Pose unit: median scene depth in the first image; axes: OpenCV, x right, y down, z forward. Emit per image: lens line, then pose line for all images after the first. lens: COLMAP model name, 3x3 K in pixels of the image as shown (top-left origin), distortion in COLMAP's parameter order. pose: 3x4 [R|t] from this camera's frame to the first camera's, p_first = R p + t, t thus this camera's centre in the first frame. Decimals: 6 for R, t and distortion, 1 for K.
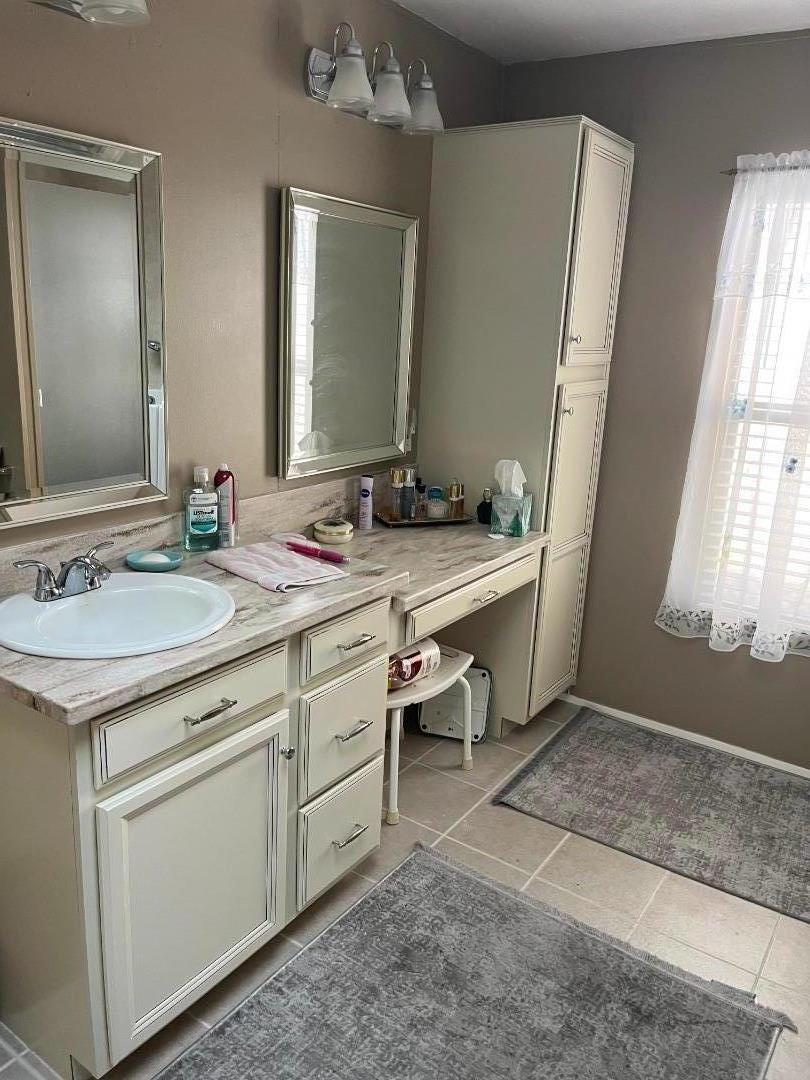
lens RADIAL K [[830.3, 0, 402.5], [0, 830.3, 537.3], [0, 0, 1]] dist [0.055077, -0.065123]
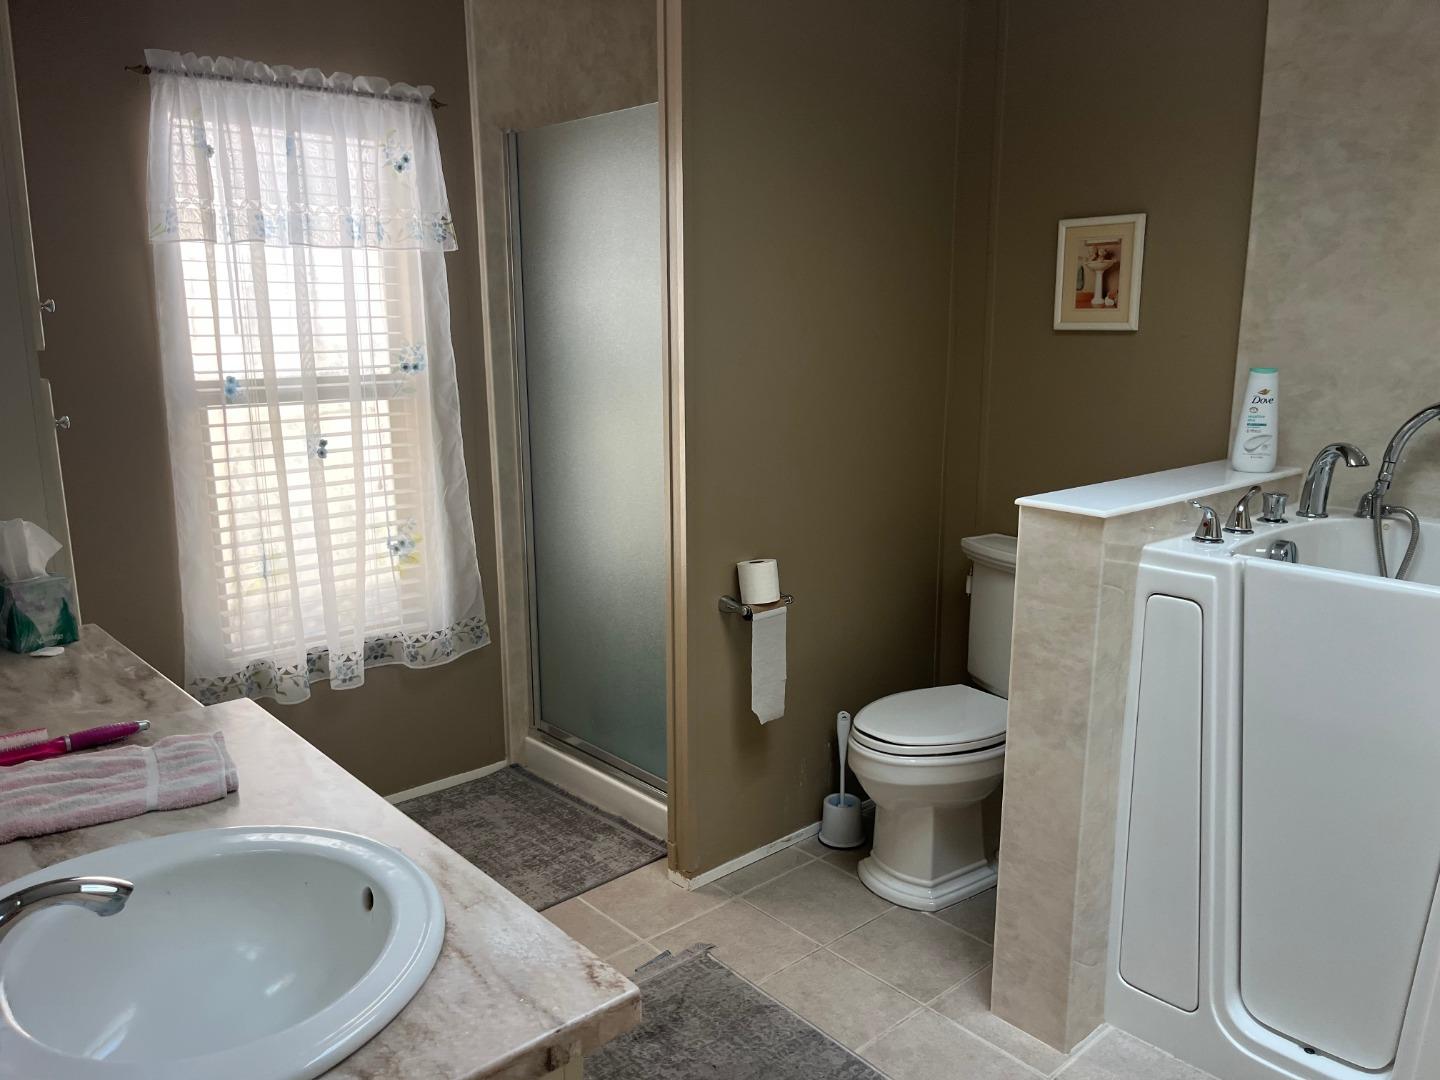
lens RADIAL K [[1107.0, 0, 716.0], [0, 1107.0, 550.8], [0, 0, 1]] dist [0.055077, -0.065123]
pose [[0.240157, -0.245553, 0.939164, -0.509635], [0.255710, 0.949310, 0.182817, -0.095344], [-0.936449, 0.196248, 0.290774, 0.351621]]
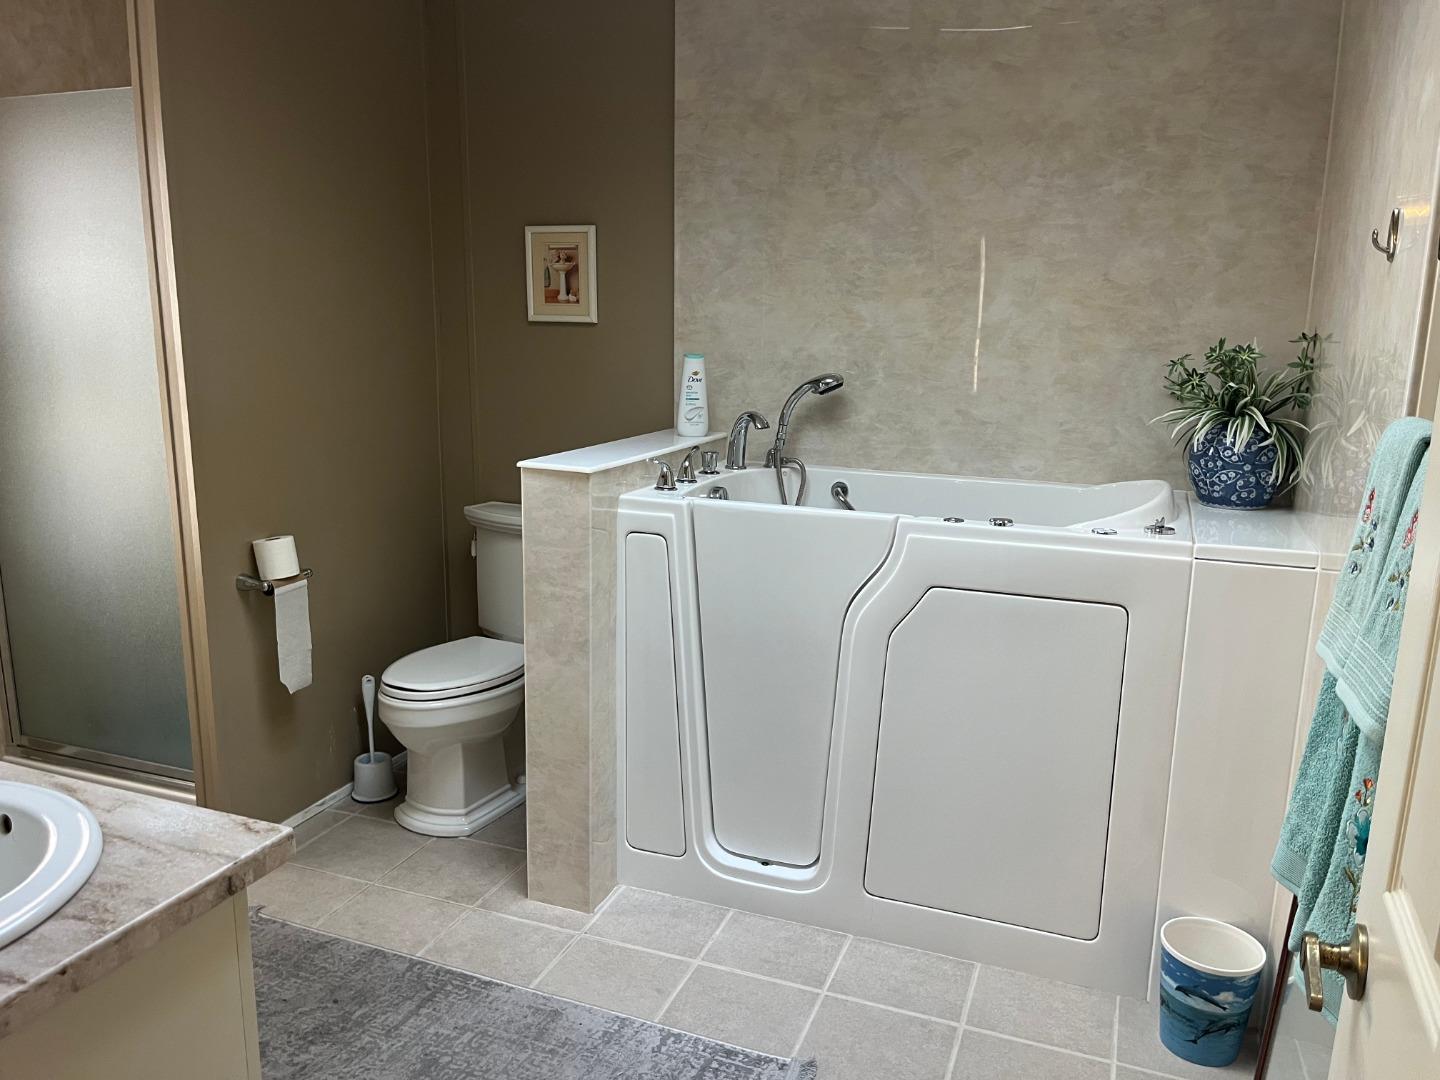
lens RADIAL K [[1107.0, 0, 728.9], [0, 1107.0, 546.4], [0, 0, 1]] dist [0.055077, -0.065123]
pose [[-0.234895, -0.249370, 0.939489, -0.658752], [0.216269, 0.928897, 0.300631, -0.109956], [-0.947656, 0.273799, -0.164262, 0.380176]]
